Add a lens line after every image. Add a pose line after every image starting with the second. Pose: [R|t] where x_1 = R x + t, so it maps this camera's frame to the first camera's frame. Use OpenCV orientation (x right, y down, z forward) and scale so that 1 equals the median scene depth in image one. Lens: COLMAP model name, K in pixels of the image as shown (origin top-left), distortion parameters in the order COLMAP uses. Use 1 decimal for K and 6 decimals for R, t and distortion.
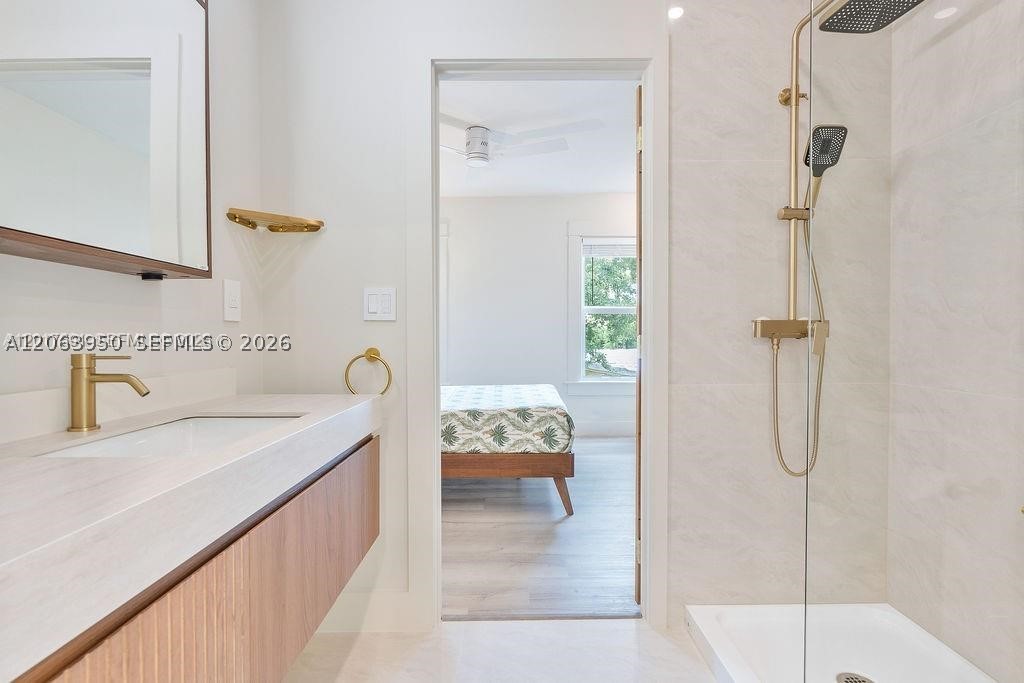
lens RADIAL K [[499.0, 0, 523.2], [0, 499.0, 345.2], [0, 0, 1]] dist [-0.005953, 0.001063]
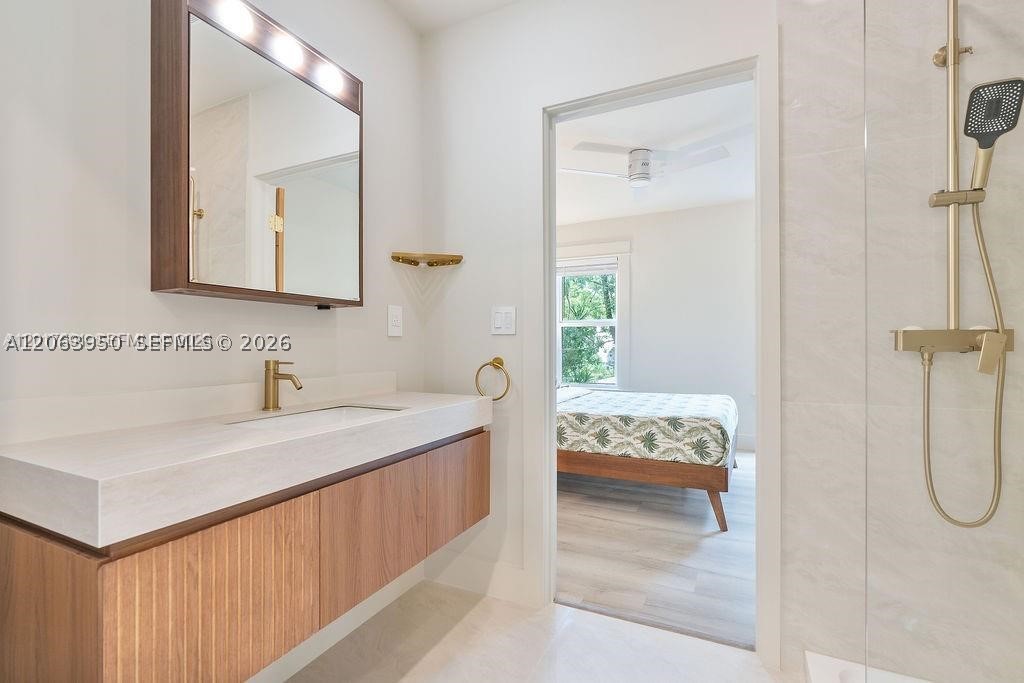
lens RADIAL K [[464.0, 0, 527.4], [0, 464.0, 343.2], [0, 0, 1]] dist [-0.009750, 0.003940]
pose [[0.899621, 0.000023, -0.436671, 0.239569], [-0.008803, 0.999798, -0.018084, -0.008668], [0.436582, 0.020113, 0.899440, 0.028555]]
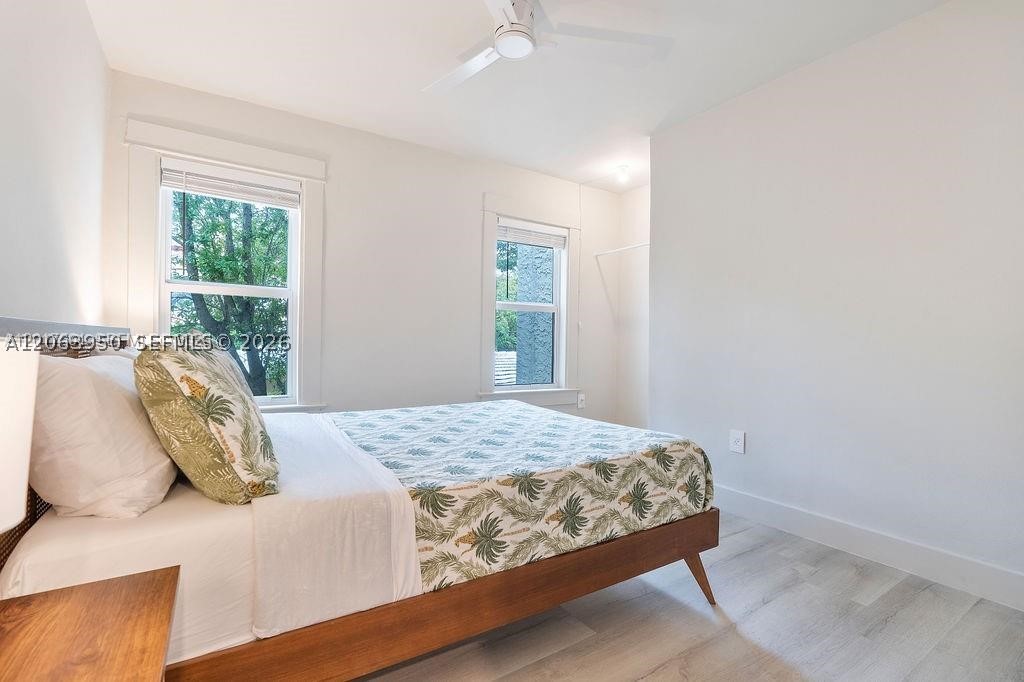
lens RADIAL K [[464.0, 0, 515.9], [0, 464.0, 347.6], [0, 0, 1]] dist [-0.009750, 0.003940]
pose [[0.845899, 0.010045, 0.533249, -0.751641], [-0.003176, 0.999900, -0.013797, 0.020019], [-0.533334, 0.009977, 0.845846, 1.029777]]
